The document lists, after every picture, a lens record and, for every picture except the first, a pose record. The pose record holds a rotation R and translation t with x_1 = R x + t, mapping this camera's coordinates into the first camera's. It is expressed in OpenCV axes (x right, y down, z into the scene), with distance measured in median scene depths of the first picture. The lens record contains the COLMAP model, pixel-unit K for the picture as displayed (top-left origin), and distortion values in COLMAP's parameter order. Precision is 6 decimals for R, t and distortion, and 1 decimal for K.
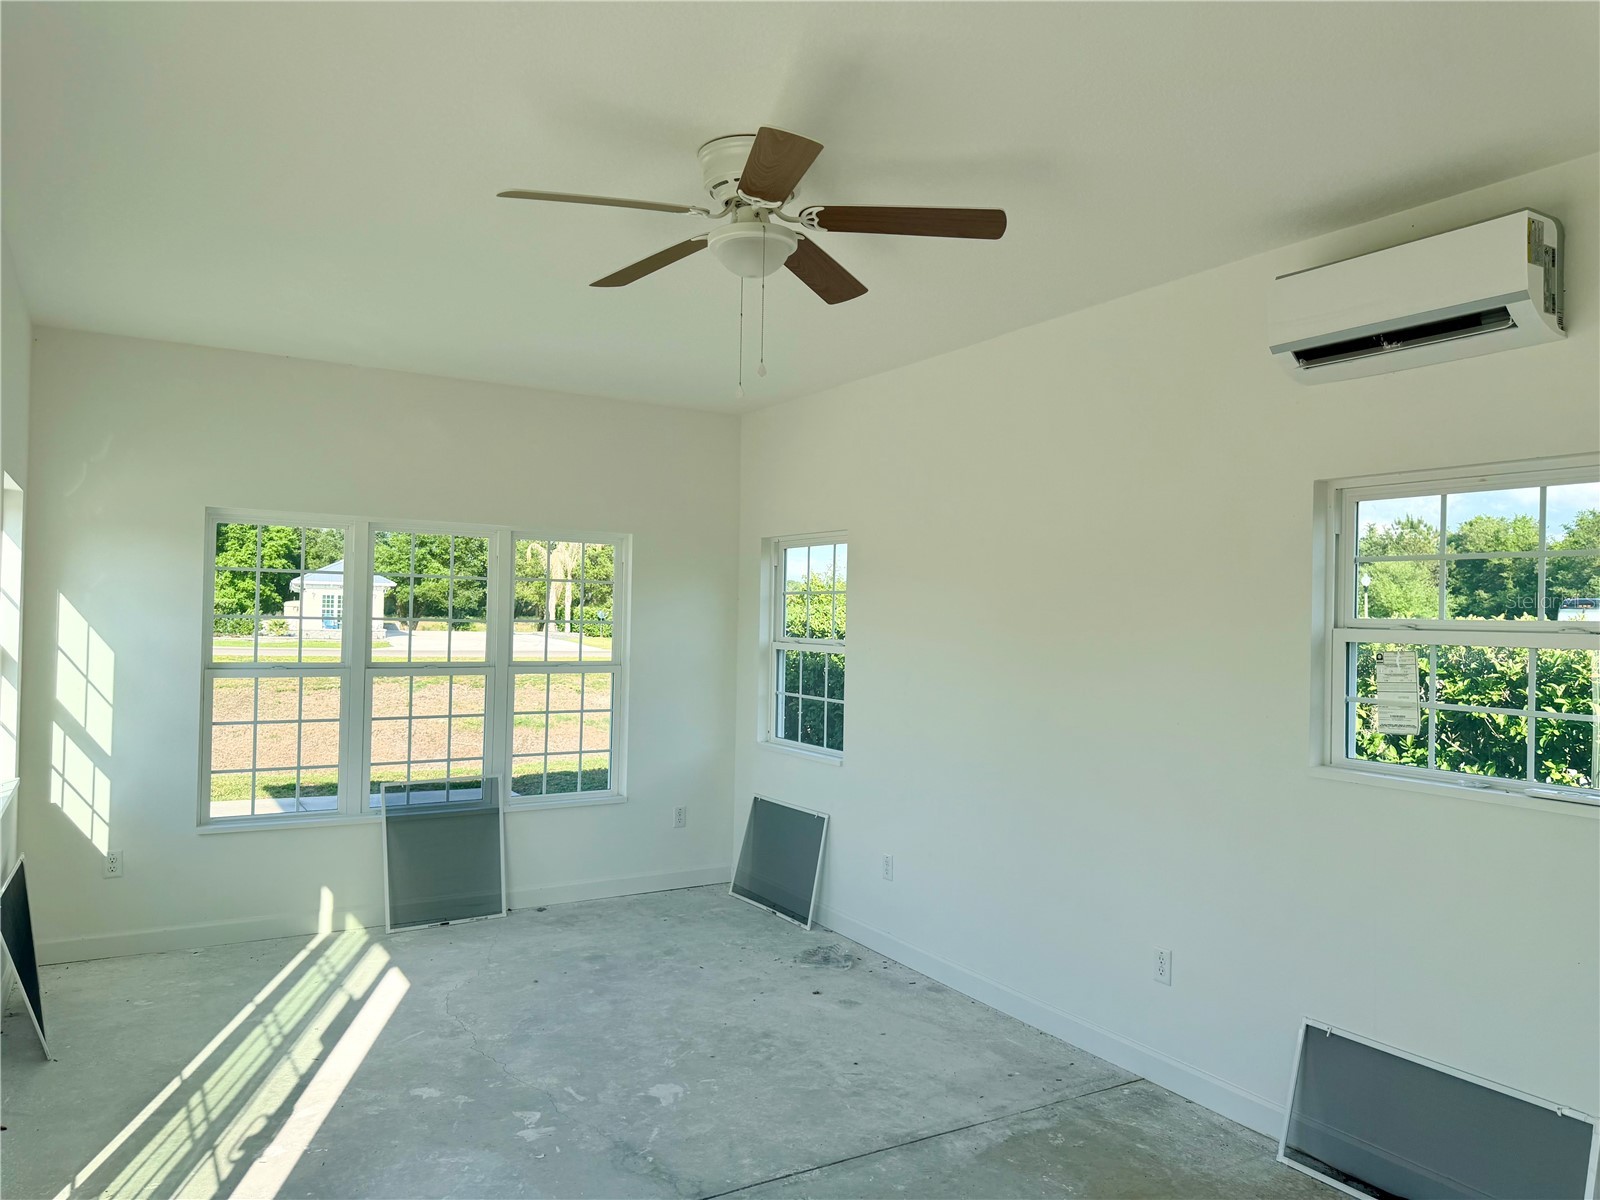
lens RADIAL K [[1139.7, 0, 800.0], [0, 1139.7, 600.0], [0, 0, 1]] dist [0.116720, -0.146199]
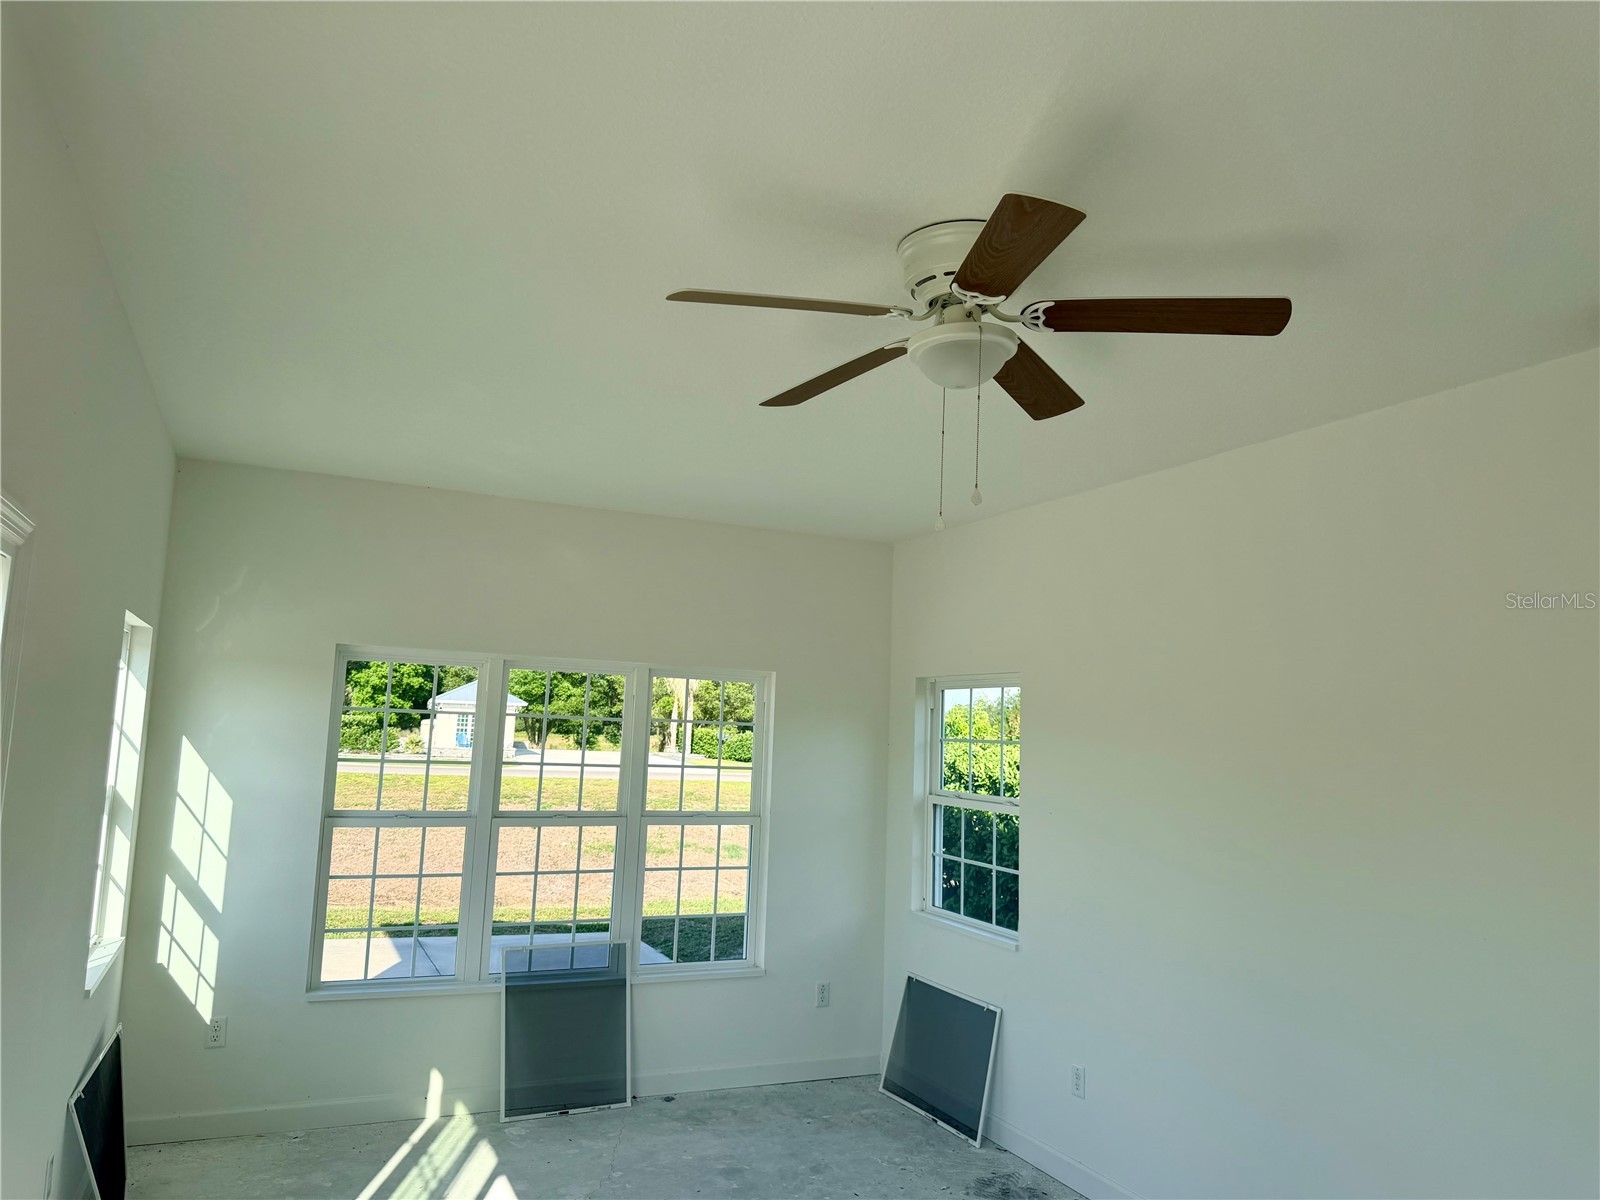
lens RADIAL K [[1139.7, 0, 800.0], [0, 1139.7, 600.0], [0, 0, 1]] dist [0.116720, -0.146199]
pose [[0.994452, 0.005438, -0.105048, -0.036408], [-0.016751, 0.994105, -0.107117, -0.020293], [0.103847, 0.108282, 0.988681, 0.099168]]
